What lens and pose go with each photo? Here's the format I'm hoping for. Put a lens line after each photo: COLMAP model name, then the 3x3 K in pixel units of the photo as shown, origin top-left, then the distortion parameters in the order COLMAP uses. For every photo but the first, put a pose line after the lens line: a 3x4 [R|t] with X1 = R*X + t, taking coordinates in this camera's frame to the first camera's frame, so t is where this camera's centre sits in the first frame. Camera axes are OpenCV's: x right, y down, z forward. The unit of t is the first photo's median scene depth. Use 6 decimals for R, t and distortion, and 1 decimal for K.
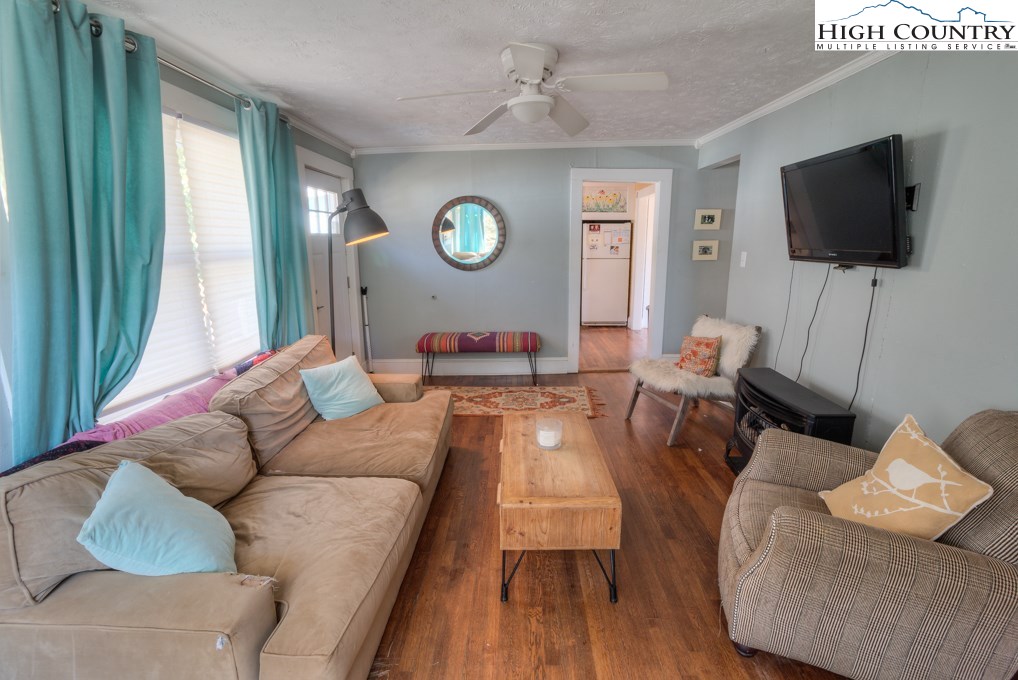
lens RADIAL K [[478.0, 0, 515.3], [0, 478.0, 340.9], [0, 0, 1]] dist [-0.036887, 0.013927]
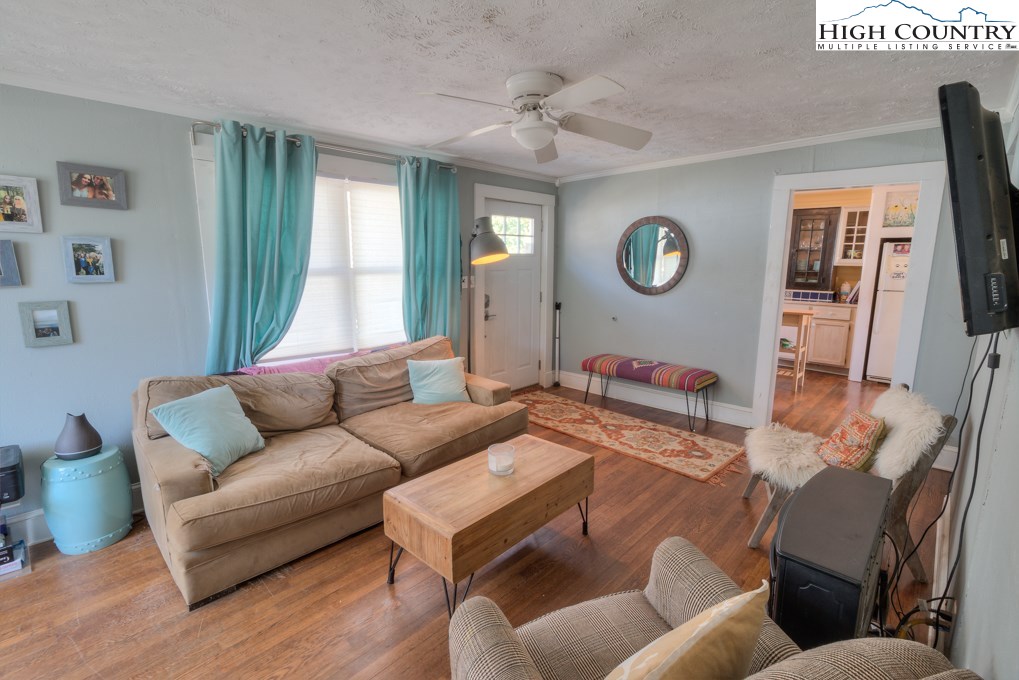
lens RADIAL K [[476.3, 0, 497.7], [0, 476.3, 335.4], [0, 0, 1]] dist [-0.035999, 0.039839]
pose [[0.726485, 0.124284, -0.675850, 0.380973], [-0.155303, 0.987757, 0.014703, -0.039366], [0.669403, 0.094280, 0.736892, 0.127834]]
